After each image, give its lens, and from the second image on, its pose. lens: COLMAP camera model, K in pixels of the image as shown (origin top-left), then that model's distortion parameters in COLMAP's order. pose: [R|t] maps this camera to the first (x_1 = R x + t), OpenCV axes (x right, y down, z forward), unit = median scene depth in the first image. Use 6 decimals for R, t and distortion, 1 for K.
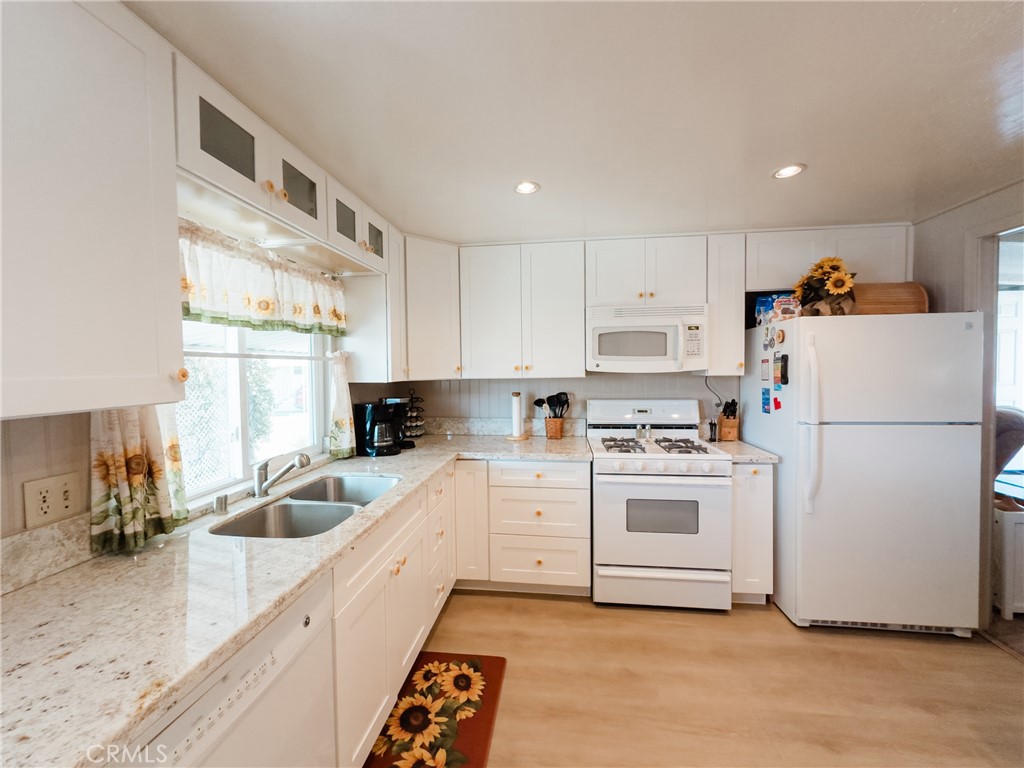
lens RADIAL K [[410.6, 0, 510.4], [0, 410.6, 383.7], [0, 0, 1]] dist [-0.002894, -0.000061]
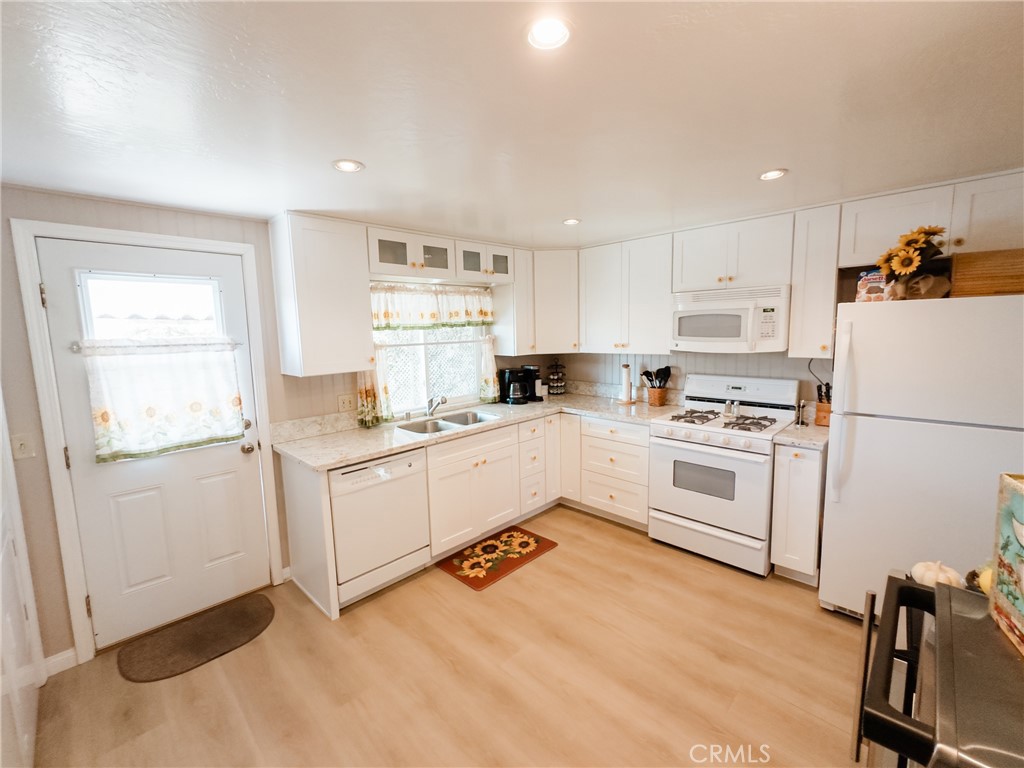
lens RADIAL K [[422.2, 0, 512.0], [0, 422.2, 384.0], [0, 0, 1]] dist [-0.001099, -0.000001]
pose [[0.799920, 0.070077, -0.596001, 0.628298], [-0.007565, 0.994257, 0.106749, -0.066685], [0.600059, -0.080882, 0.795856, -0.246091]]
